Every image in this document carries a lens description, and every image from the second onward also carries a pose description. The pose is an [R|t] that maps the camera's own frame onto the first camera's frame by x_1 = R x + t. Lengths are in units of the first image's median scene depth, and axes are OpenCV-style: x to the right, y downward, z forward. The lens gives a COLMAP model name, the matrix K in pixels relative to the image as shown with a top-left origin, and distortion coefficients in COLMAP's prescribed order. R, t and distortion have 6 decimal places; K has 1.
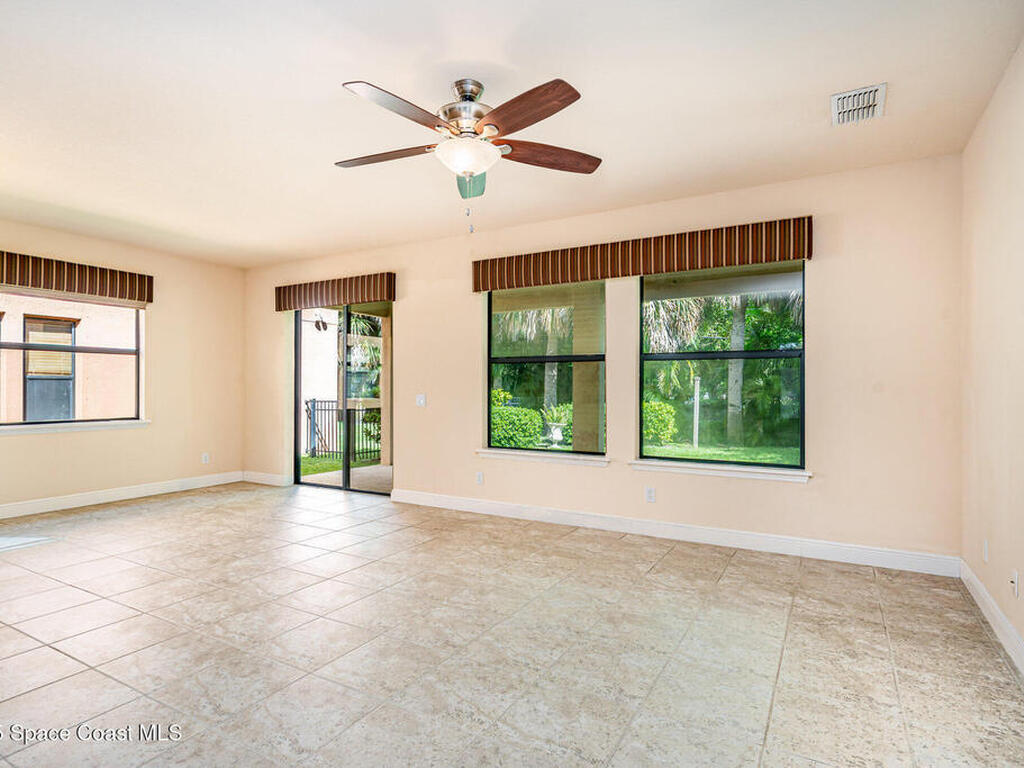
lens RADIAL K [[561.3, 0, 512.0], [0, 561.3, 384.0], [0, 0, 1]] dist [0.001910, 0.000762]
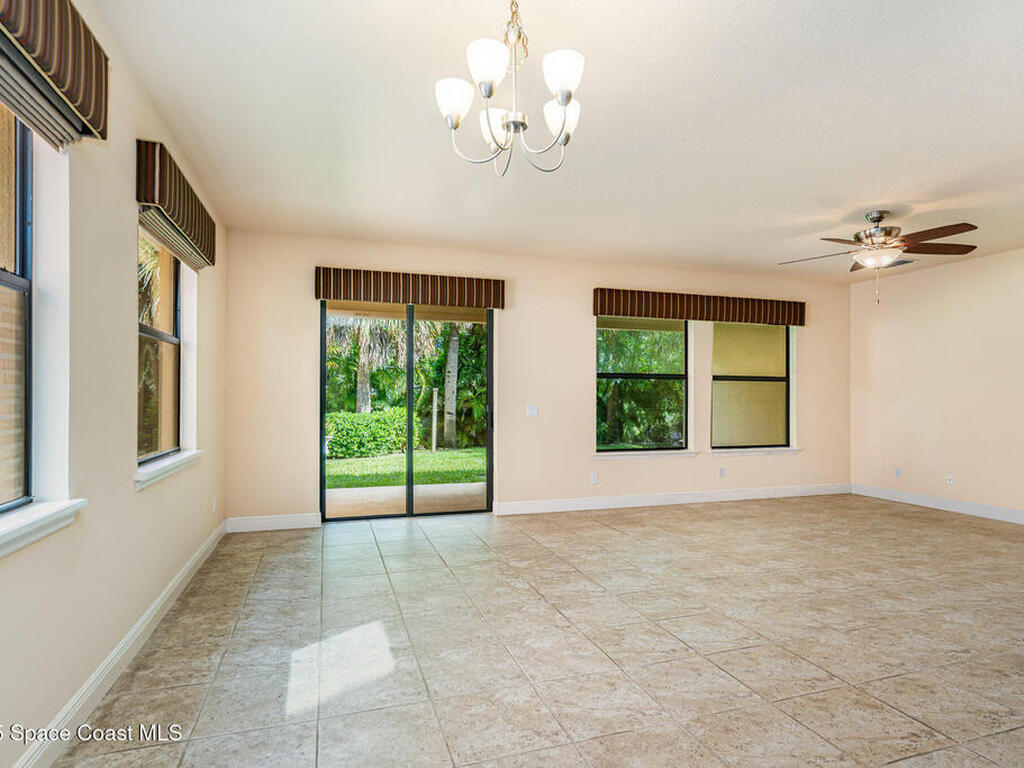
lens RADIAL K [[559.2, 0, 514.7], [0, 559.2, 395.1], [0, 0, 1]] dist [0.001803, 0.000974]
pose [[0.662572, 0.006112, 0.748973, -0.930220], [-0.008074, 0.999967, -0.001018, 0.000960], [-0.748955, -0.005372, 0.662600, 0.338263]]
